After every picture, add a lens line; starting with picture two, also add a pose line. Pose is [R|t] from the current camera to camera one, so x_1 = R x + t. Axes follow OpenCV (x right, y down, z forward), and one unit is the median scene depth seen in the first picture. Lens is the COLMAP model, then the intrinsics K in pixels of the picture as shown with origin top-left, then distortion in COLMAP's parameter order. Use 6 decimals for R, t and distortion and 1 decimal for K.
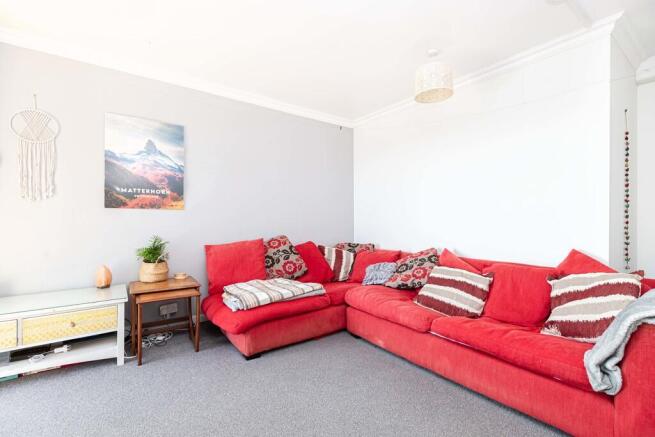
lens RADIAL K [[311.9, 0, 327.5], [0, 311.9, 218.5], [0, 0, 1]] dist [0.016761, 0.000173]
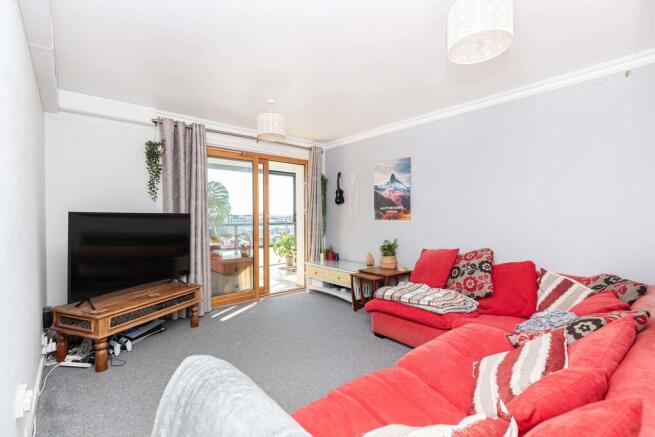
lens RADIAL K [[311.9, 0, 327.5], [0, 311.9, 218.5], [0, 0, 1]] dist [0.016761, 0.000173]
pose [[0.019242, -0.003547, -0.999809, 0.878136], [-0.009822, 0.999945, -0.003736, -0.027144], [0.999767, 0.009892, 0.019206, 0.641087]]
